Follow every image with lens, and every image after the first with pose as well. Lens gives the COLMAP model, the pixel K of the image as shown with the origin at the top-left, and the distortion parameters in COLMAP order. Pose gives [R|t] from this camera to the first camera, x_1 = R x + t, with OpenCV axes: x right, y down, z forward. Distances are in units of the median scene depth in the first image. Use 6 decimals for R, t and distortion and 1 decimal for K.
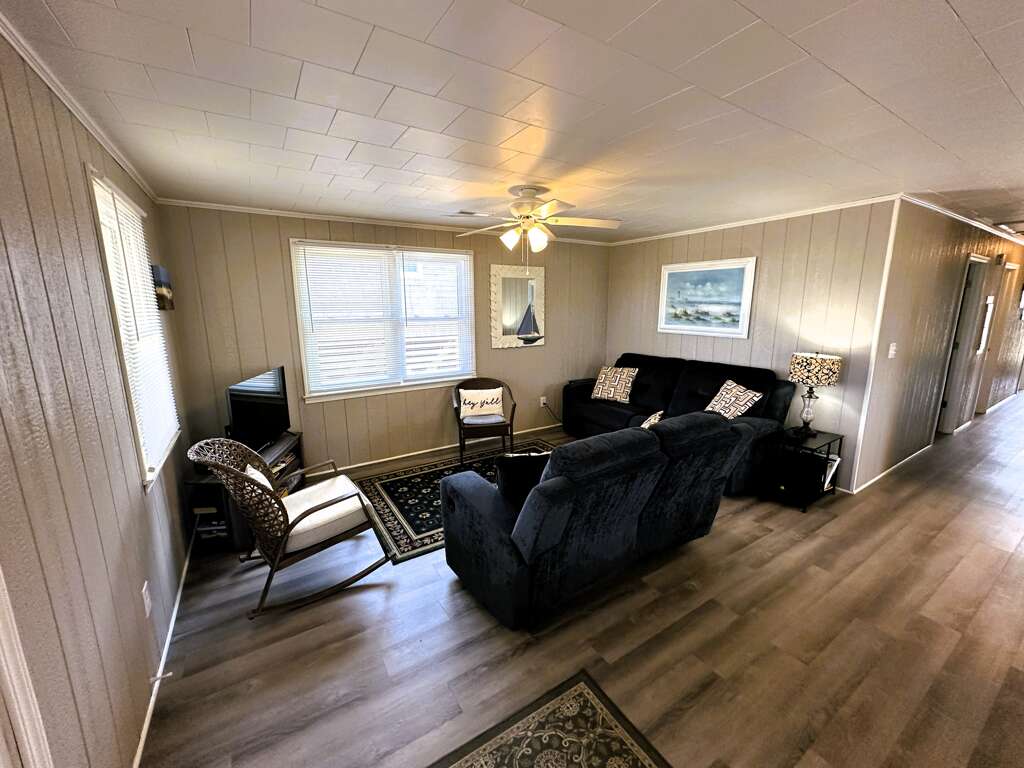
lens RADIAL K [[408.7, 0, 511.3], [0, 408.7, 384.2], [0, 0, 1]] dist [-0.003304, 0.000428]
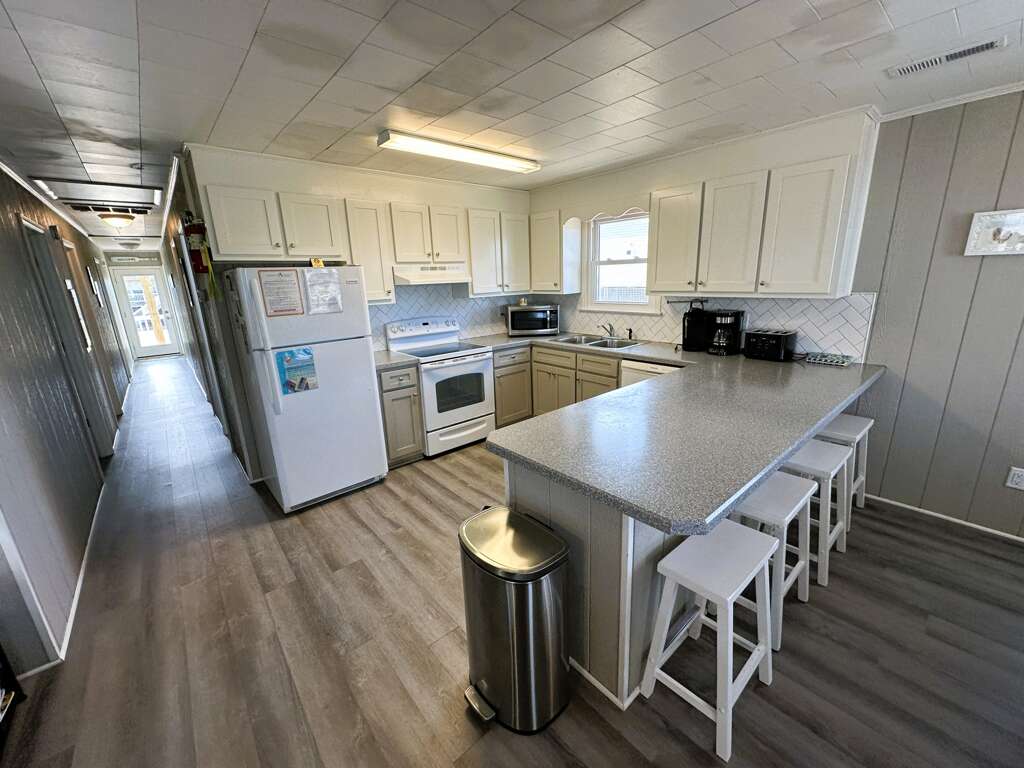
lens RADIAL K [[408.7, 0, 513.2], [0, 408.7, 383.3], [0, 0, 1]] dist [-0.003304, 0.000428]
pose [[-0.147557, -0.245118, 0.958198, 0.306764], [0.226910, 0.934573, 0.274018, -0.059008], [-0.962673, 0.257858, -0.082283, 0.355852]]
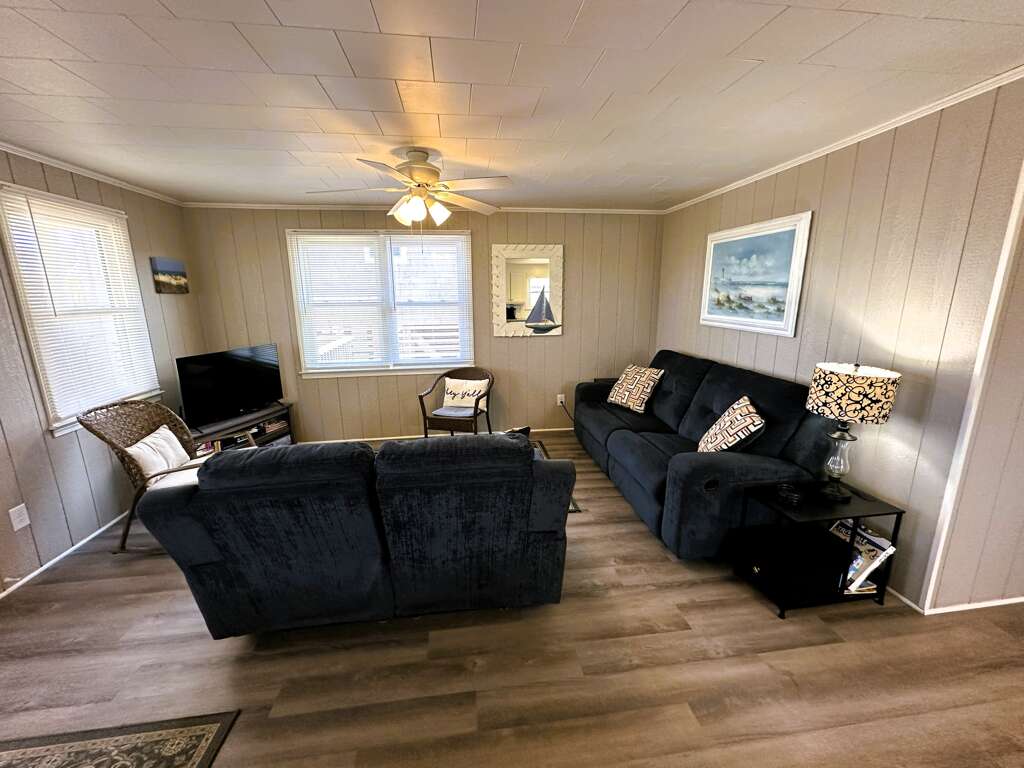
lens RADIAL K [[408.7, 0, 512.3], [0, 408.7, 383.6], [0, 0, 1]] dist [-0.003304, 0.000428]
pose [[0.909002, 0.088236, -0.407346, 0.450013], [-0.076432, 0.996050, 0.045197, -0.031723], [0.409724, -0.009950, 0.912155, 0.208980]]
